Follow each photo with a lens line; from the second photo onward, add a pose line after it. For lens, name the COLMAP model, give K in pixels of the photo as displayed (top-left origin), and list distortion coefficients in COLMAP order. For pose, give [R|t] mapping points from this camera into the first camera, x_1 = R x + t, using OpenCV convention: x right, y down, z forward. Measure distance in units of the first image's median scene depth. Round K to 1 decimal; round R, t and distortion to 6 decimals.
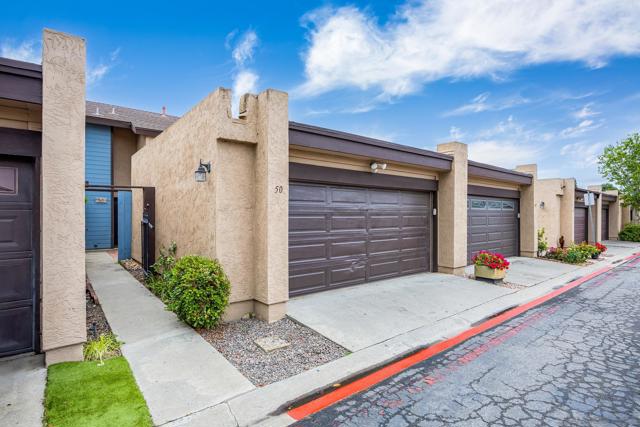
lens RADIAL K [[330.1, 0, 319.0], [0, 330.1, 213.1], [0, 0, 1]] dist [-0.005015, 0.000283]
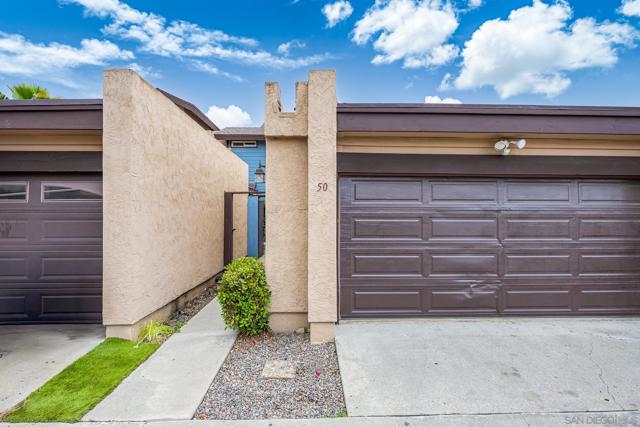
lens RADIAL K [[330.1, 0, 317.5], [0, 330.1, 212.6], [0, 0, 1]] dist [-0.005015, 0.000283]
pose [[0.792185, -0.008126, -0.610227, 0.377692], [0.001685, 0.999937, -0.011128, 0.003189], [0.610279, 0.007787, 0.792149, 0.325543]]
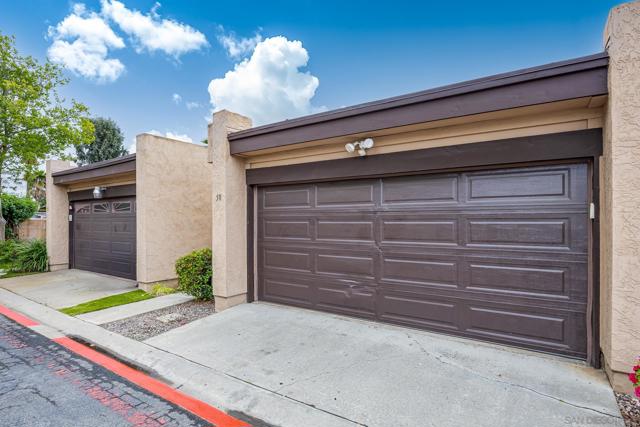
lens RADIAL K [[330.1, 0, 316.2], [0, 330.1, 218.1], [0, 0, 1]] dist [-0.005015, 0.000283]
pose [[0.289061, -0.011723, -0.957239, 1.070214], [0.005626, 0.999929, -0.010547, 0.013757], [0.957294, -0.002337, 0.289107, 0.986787]]
